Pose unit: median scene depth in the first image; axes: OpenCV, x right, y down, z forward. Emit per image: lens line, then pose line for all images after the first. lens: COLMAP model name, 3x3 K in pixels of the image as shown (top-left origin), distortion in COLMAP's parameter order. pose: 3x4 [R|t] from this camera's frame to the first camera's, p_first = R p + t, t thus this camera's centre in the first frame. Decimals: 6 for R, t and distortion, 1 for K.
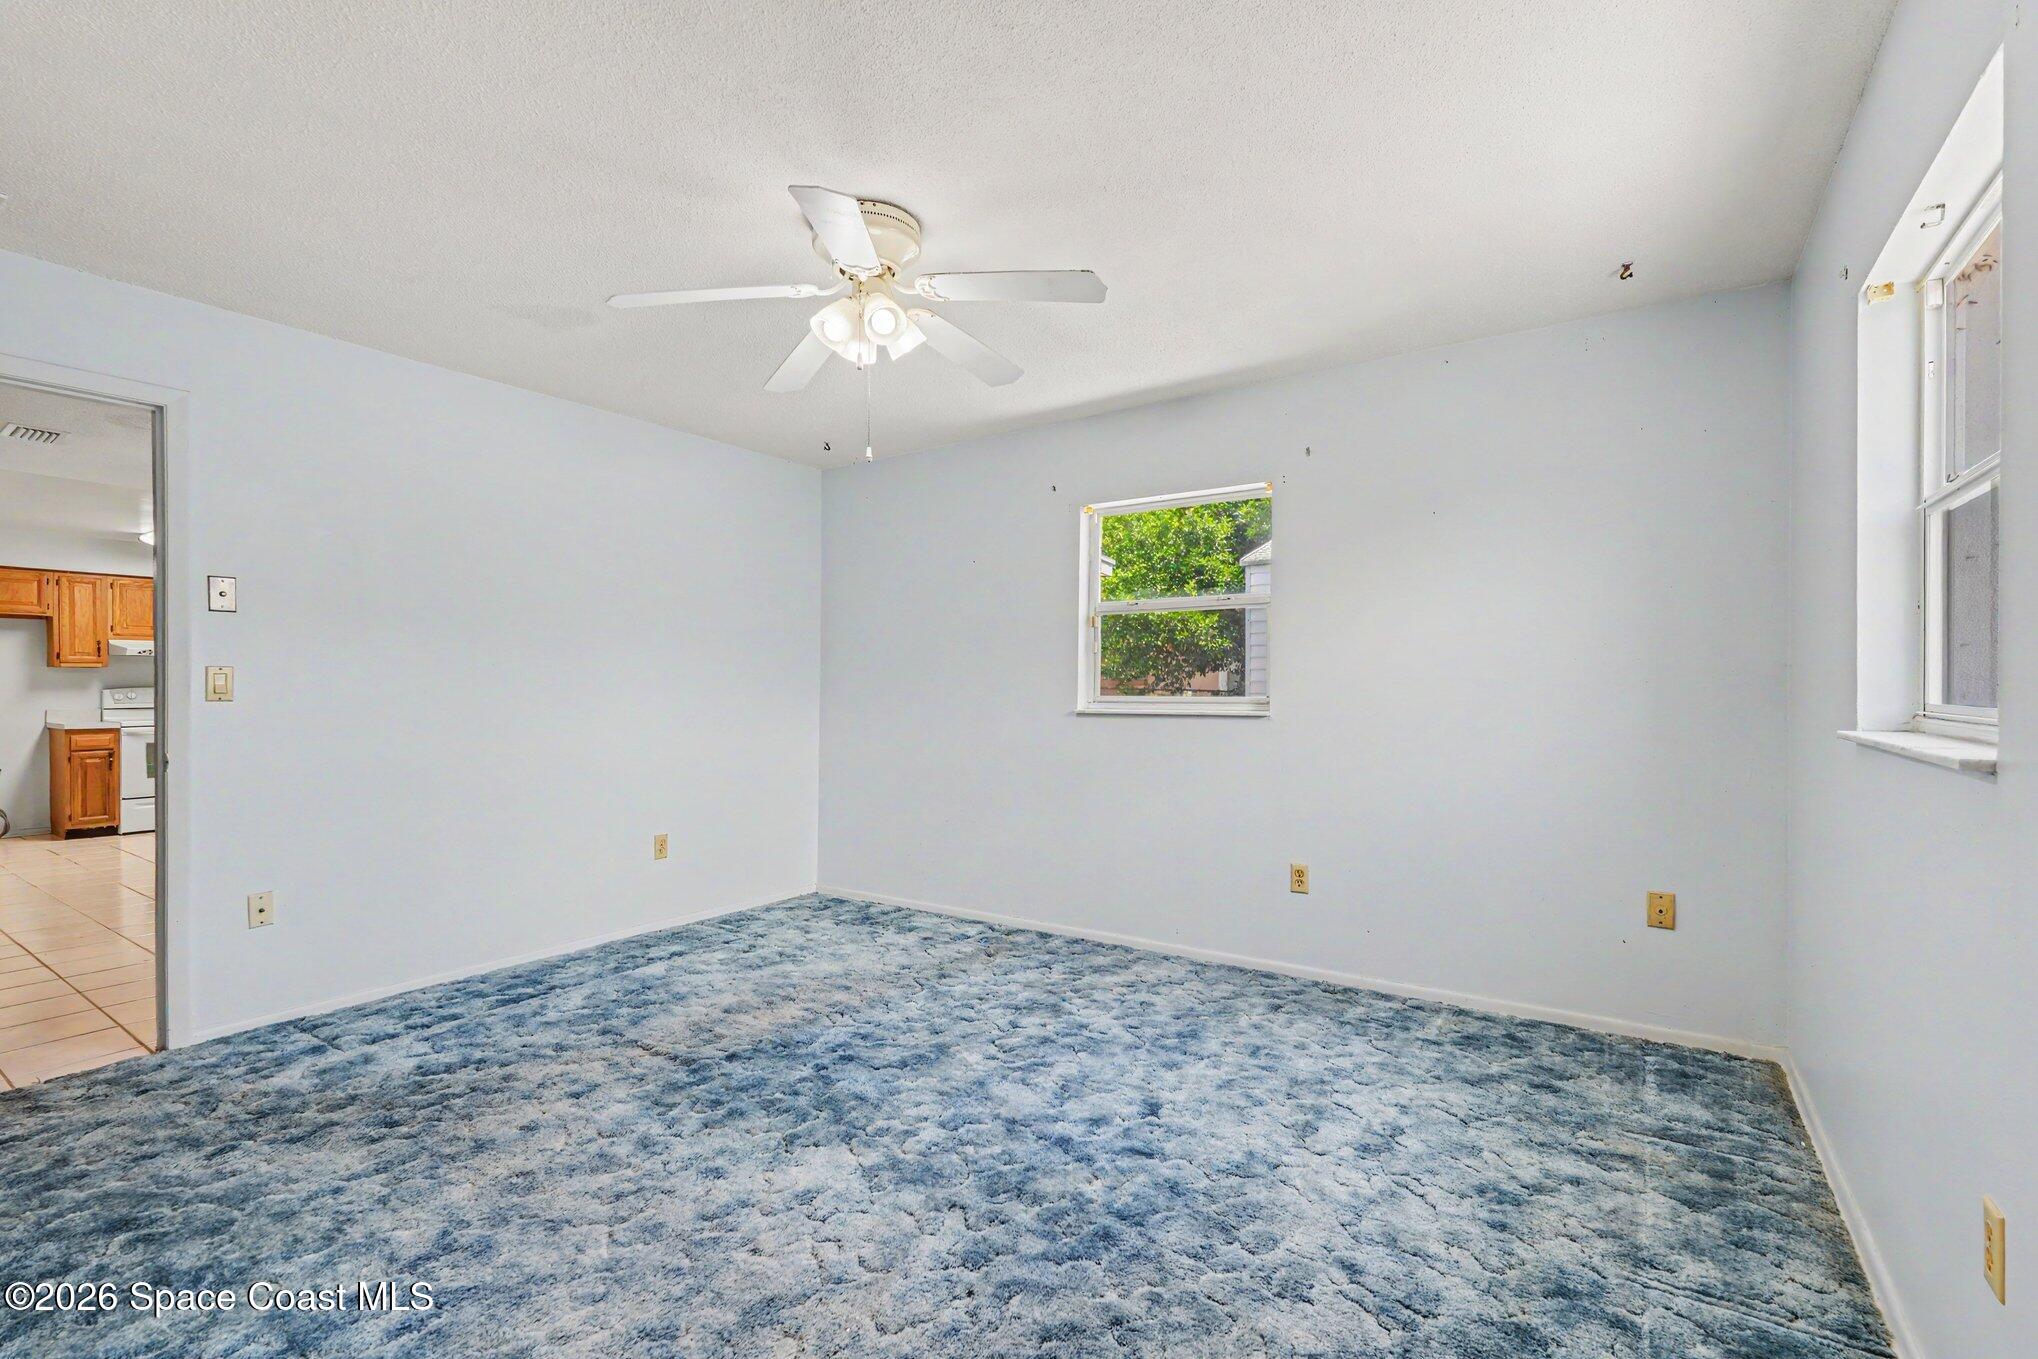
lens RADIAL K [[903.5, 0, 1020.0], [0, 903.5, 691.8], [0, 0, 1]] dist [0.000519, 0.000338]
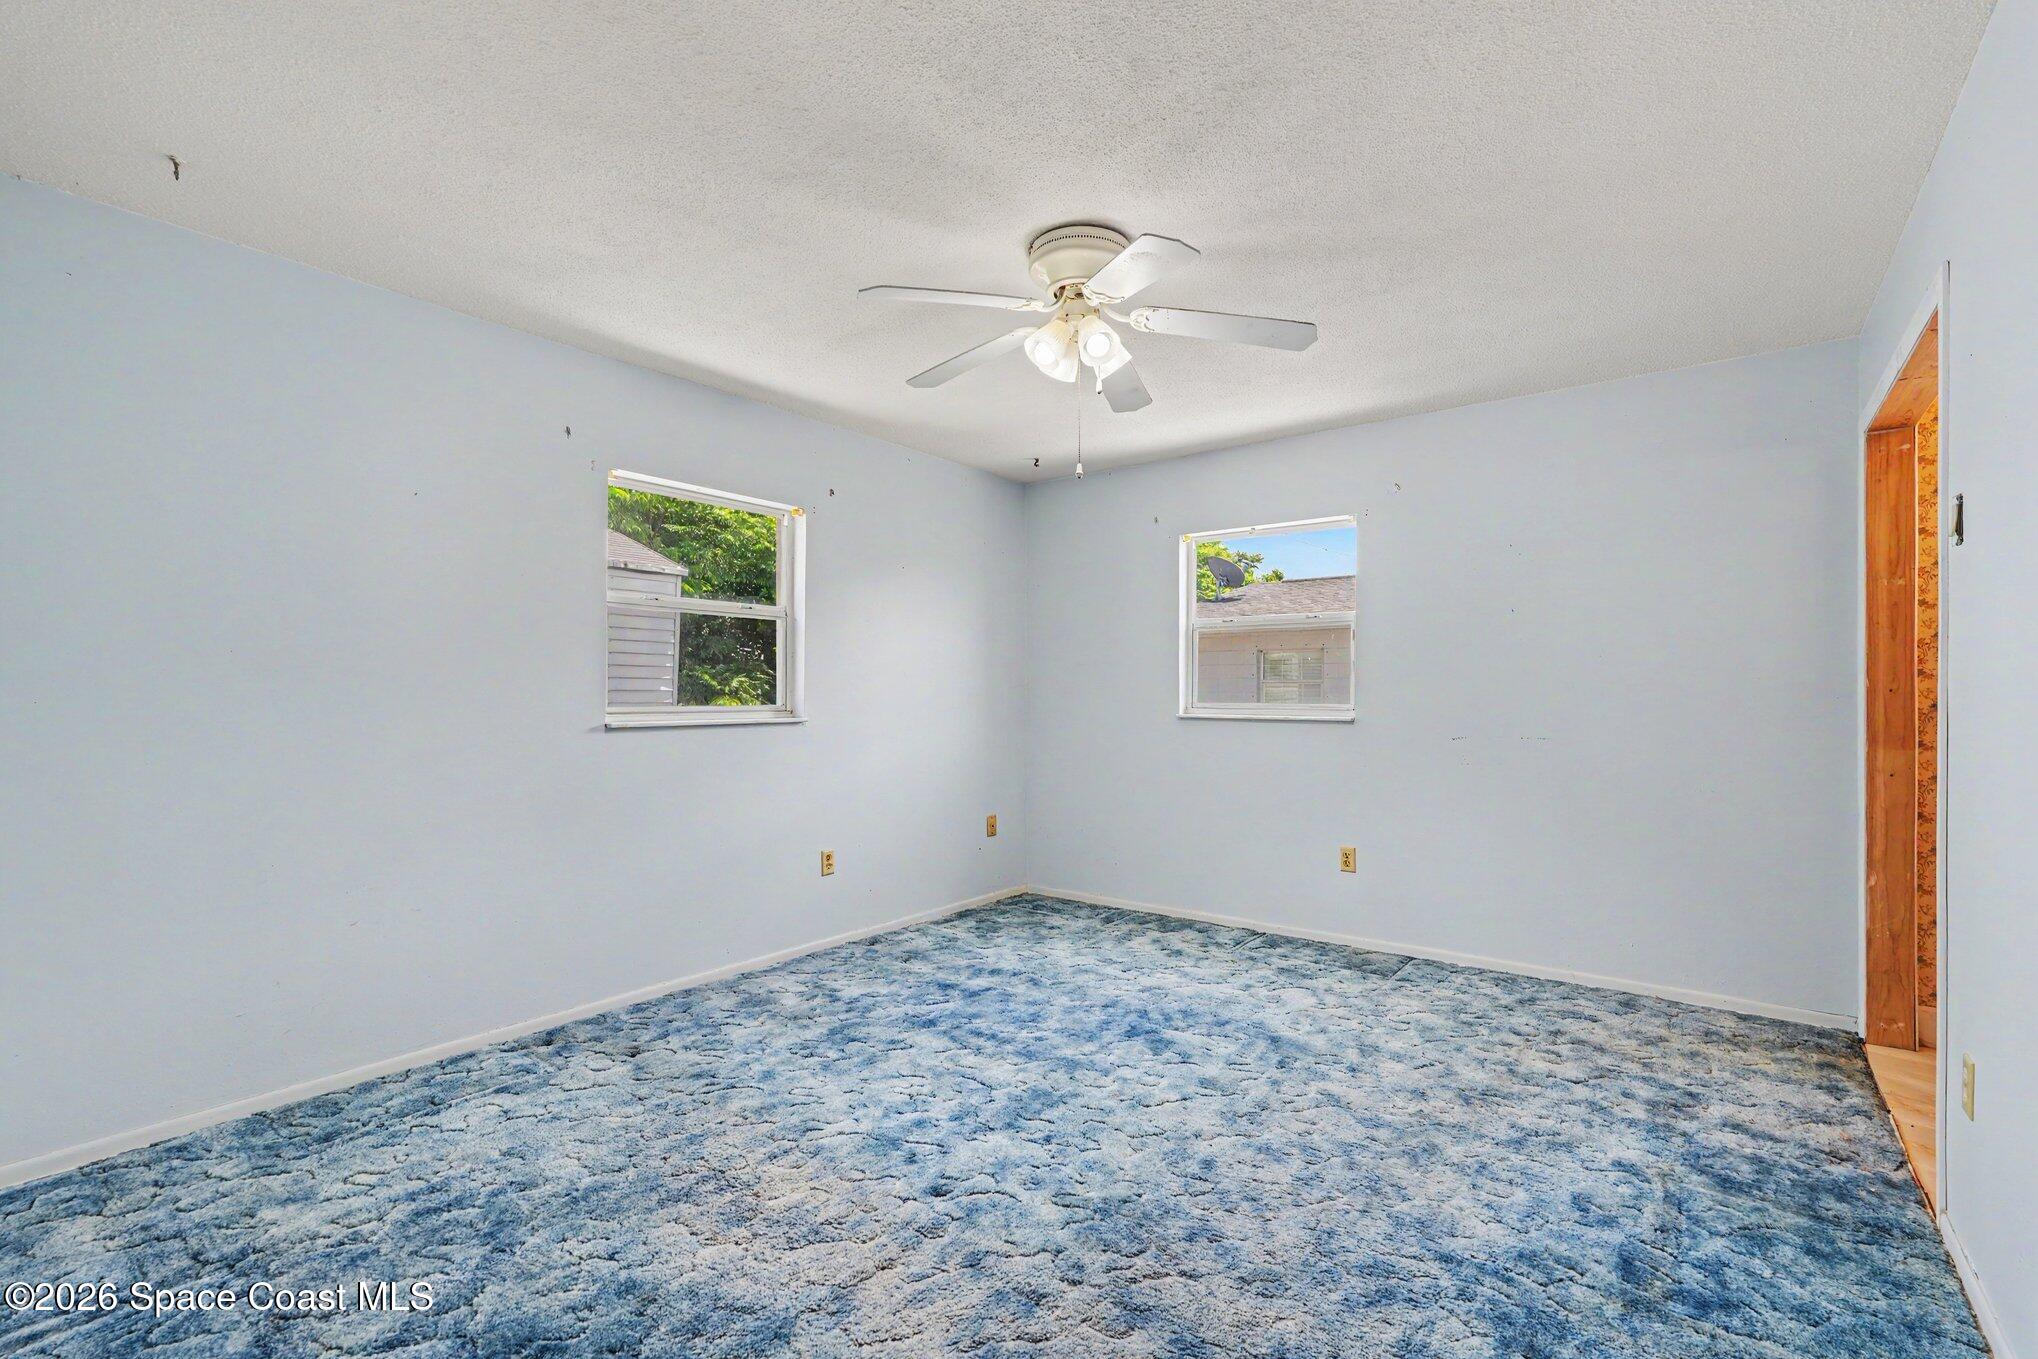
lens RADIAL K [[911.3, 0, 1021.2], [0, 911.3, 700.3], [0, 0, 1]] dist [0.000050, 0.000032]
pose [[0.051944, -0.002512, 0.998647, -0.881110], [0.002669, 0.999994, 0.002377, -0.001271], [-0.998646, 0.002542, 0.051951, 0.734491]]
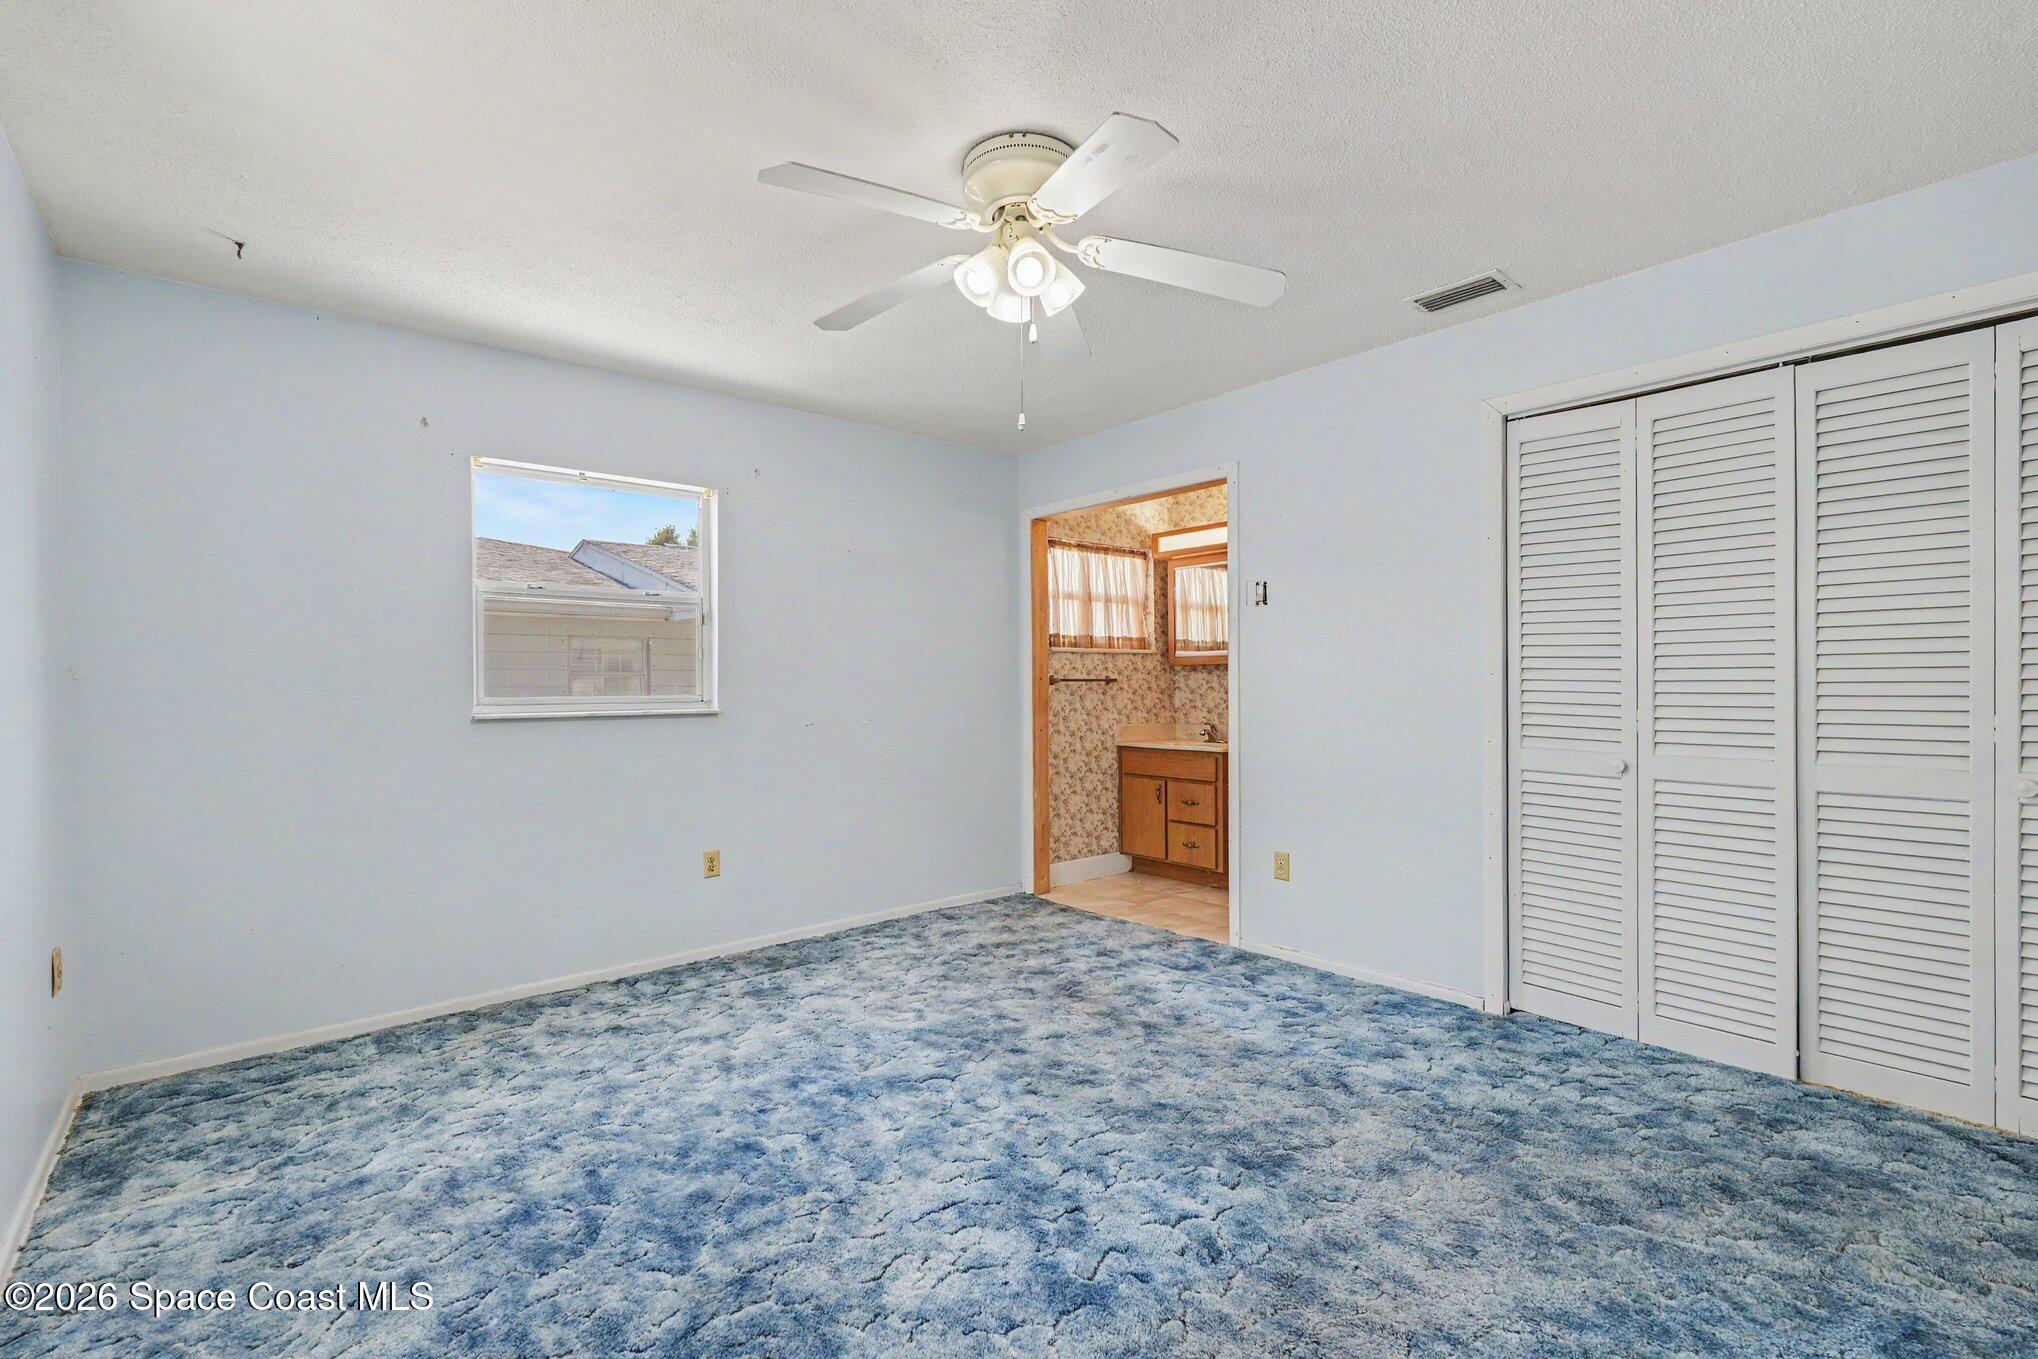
lens RADIAL K [[911.3, 0, 1021.2], [0, 911.3, 700.3], [0, 0, 1]] dist [0.000050, 0.000032]
pose [[-0.973324, 0.007687, 0.229307, -0.278523], [0.012767, 0.999705, 0.020678, -0.005612], [-0.229080, 0.023054, -0.973134, 1.363032]]
